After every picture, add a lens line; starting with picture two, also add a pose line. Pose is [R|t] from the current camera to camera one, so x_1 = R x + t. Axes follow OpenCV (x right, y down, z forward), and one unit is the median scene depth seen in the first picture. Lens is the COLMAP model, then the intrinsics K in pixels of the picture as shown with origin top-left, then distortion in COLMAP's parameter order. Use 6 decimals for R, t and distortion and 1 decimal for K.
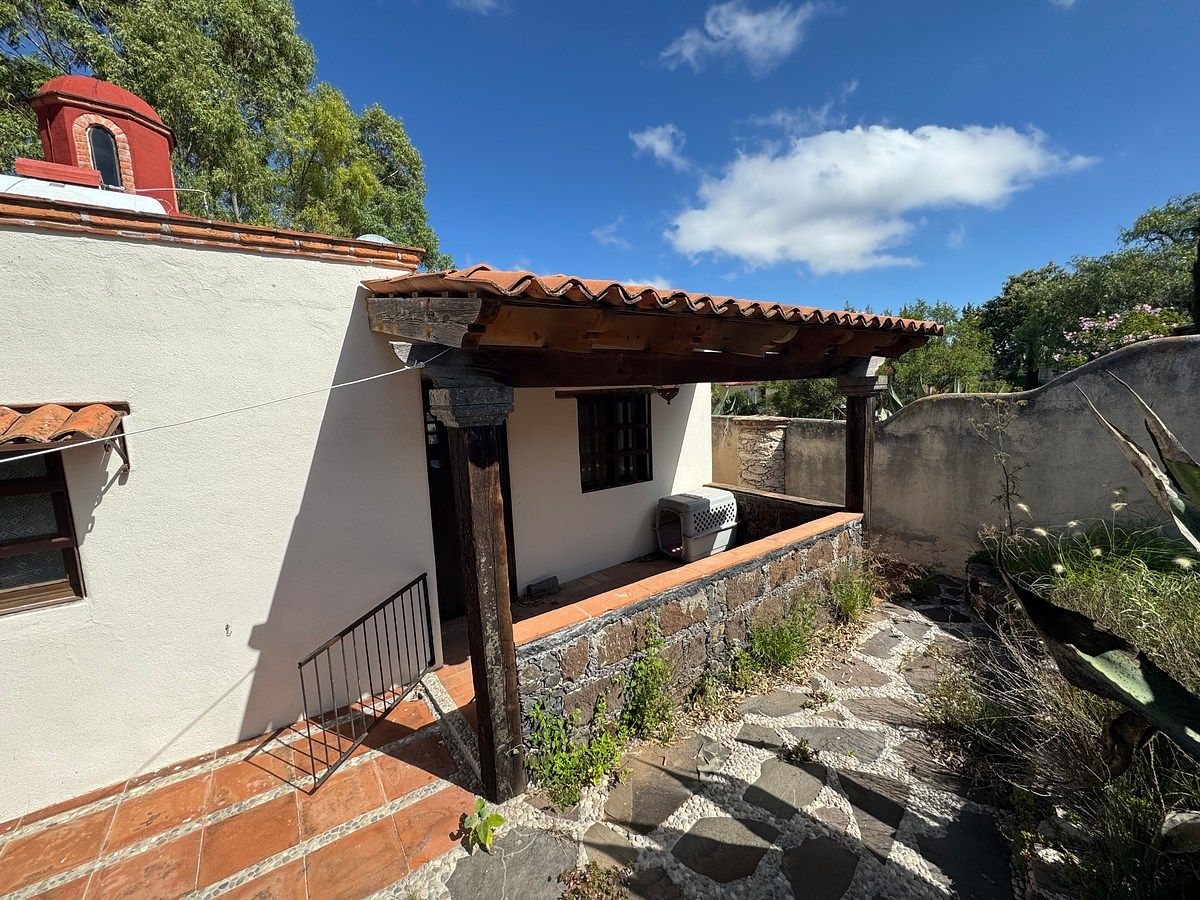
lens RADIAL K [[476.0, 0, 603.1], [0, 476.0, 451.3], [0, 0, 1]] dist [-0.002773, 0.000658]
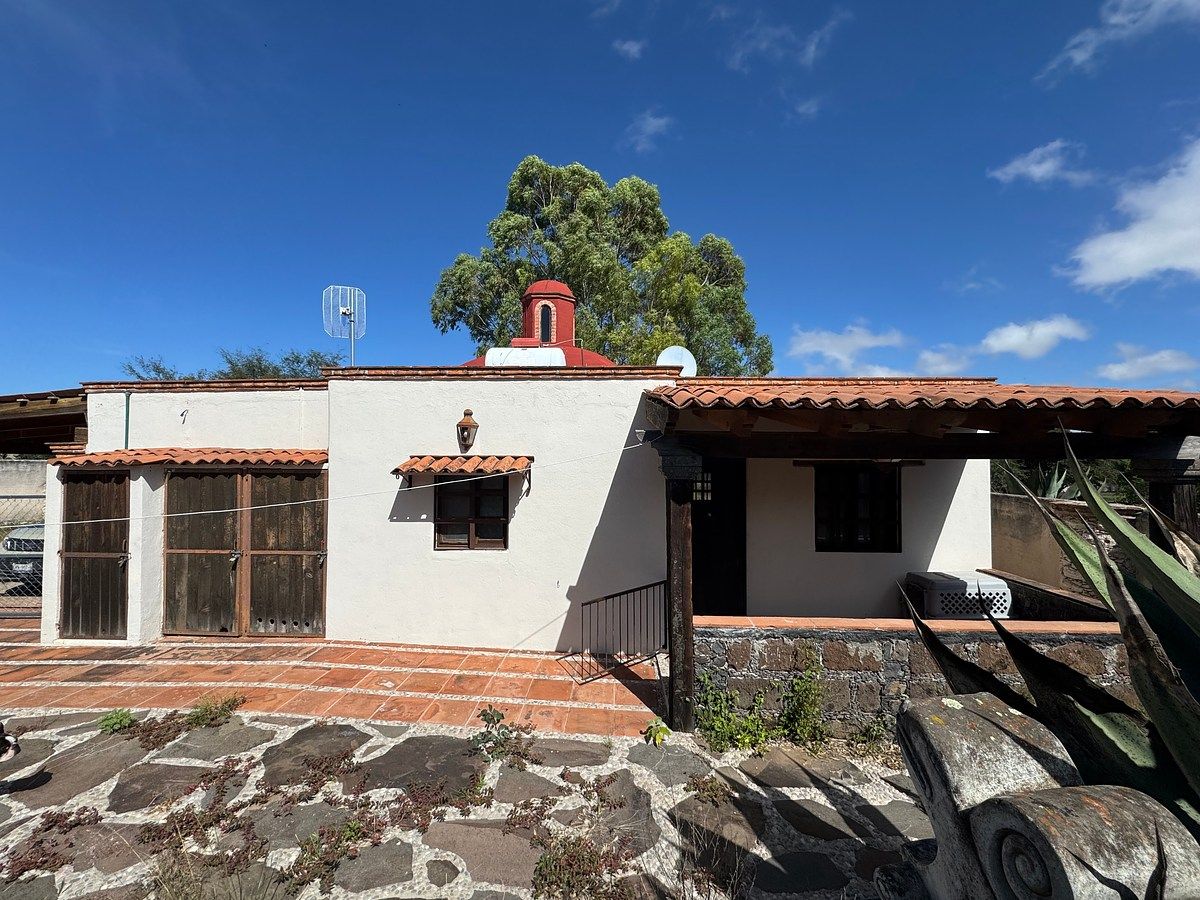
lens RADIAL K [[476.0, 0, 598.8], [0, 476.0, 454.3], [0, 0, 1]] dist [-0.002773, 0.000658]
pose [[0.784763, 0.035426, -0.618783, 0.428778], [-0.112429, 0.989939, -0.085910, 0.027619], [0.609514, 0.136988, 0.780850, -0.380489]]
